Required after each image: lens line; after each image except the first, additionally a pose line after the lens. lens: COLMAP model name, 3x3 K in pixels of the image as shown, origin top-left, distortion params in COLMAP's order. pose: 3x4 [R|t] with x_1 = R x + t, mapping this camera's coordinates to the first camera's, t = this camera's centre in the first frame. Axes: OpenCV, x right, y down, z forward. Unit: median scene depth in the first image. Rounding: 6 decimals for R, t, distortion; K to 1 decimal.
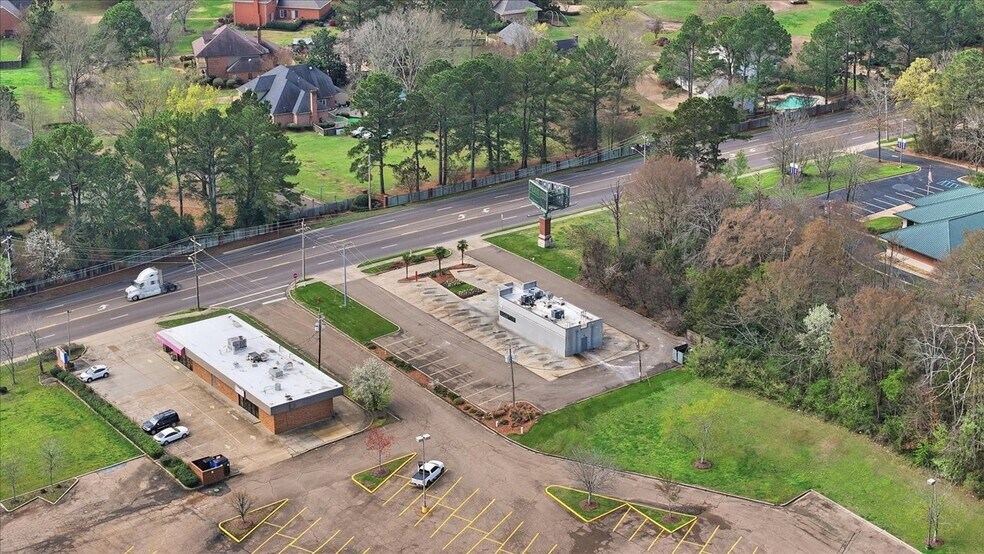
lens RADIAL K [[1969.0, 0, 498.4], [0, 1969.0, 279.5], [0, 0, 1]] dist [-0.215174, 0.955949]
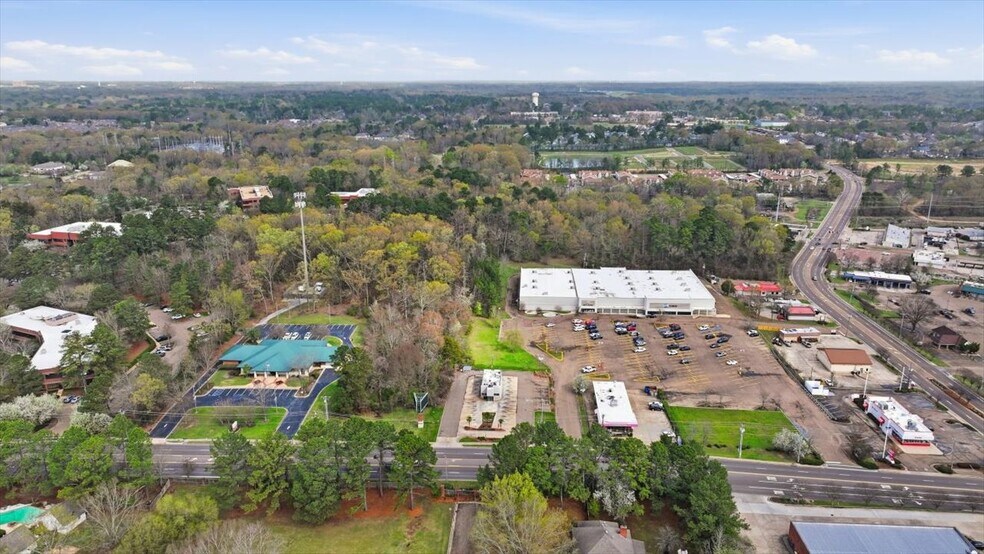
lens RADIAL K [[692.4, 0, 496.0], [0, 692.4, 274.1], [0, 0, 1]] dist [0.004751, 0.007595]
pose [[-0.776381, -0.179268, 0.604232, -0.517989], [0.227604, 0.814254, 0.534028, -0.599427], [-0.587733, 0.552135, -0.591369, 1.526606]]
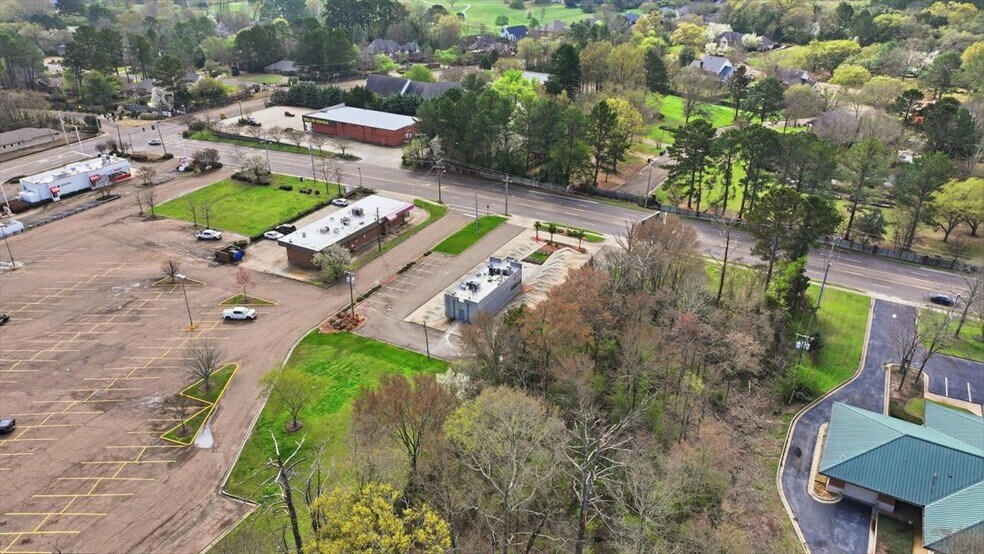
lens RADIAL K [[692.4, 0, 496.0], [0, 692.4, 274.1], [0, 0, 1]] dist [0.004751, 0.007595]
pose [[0.405943, 0.404225, -0.819641, 0.404209], [-0.338609, 0.899557, 0.275935, -0.118123], [0.848854, 0.165524, 0.502044, 0.829282]]
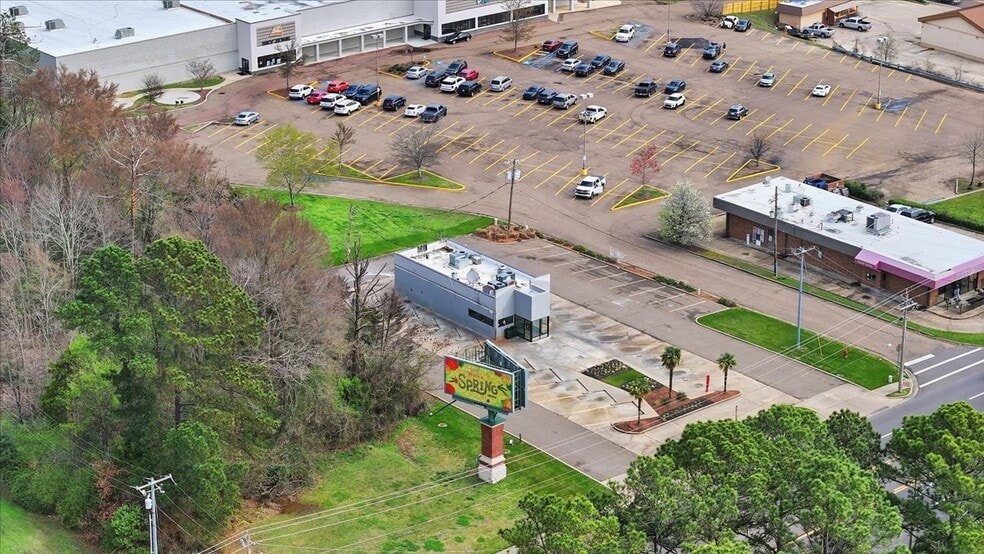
lens RADIAL K [[1969.0, 0, 498.4], [0, 1969.0, 279.5], [0, 0, 1]] dist [-0.215174, 0.955949]
pose [[-0.997942, 0.017714, -0.061628, 0.061745], [-0.029269, 0.729297, 0.683571, -0.471211], [0.057054, 0.683968, -0.727278, 1.577165]]
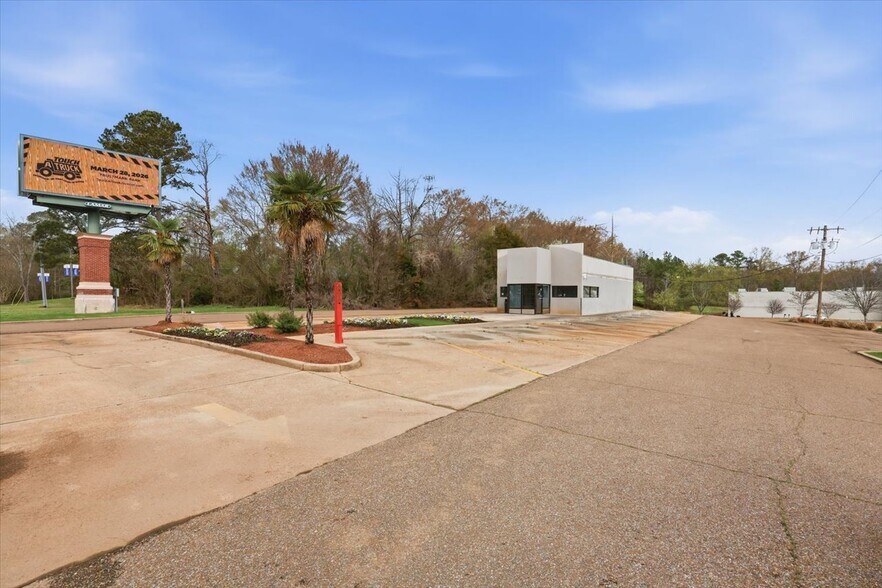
lens RADIAL K [[386.3, 0, 441.0], [0, 386.3, 294.0], [0, 0, 1]] dist [-0.000830, -0.000068]
pose [[-0.282100, -0.007121, 0.959359, -0.087171], [0.348859, 0.930757, 0.109491, -0.006032], [-0.893710, 0.365569, -0.260082, 1.132127]]
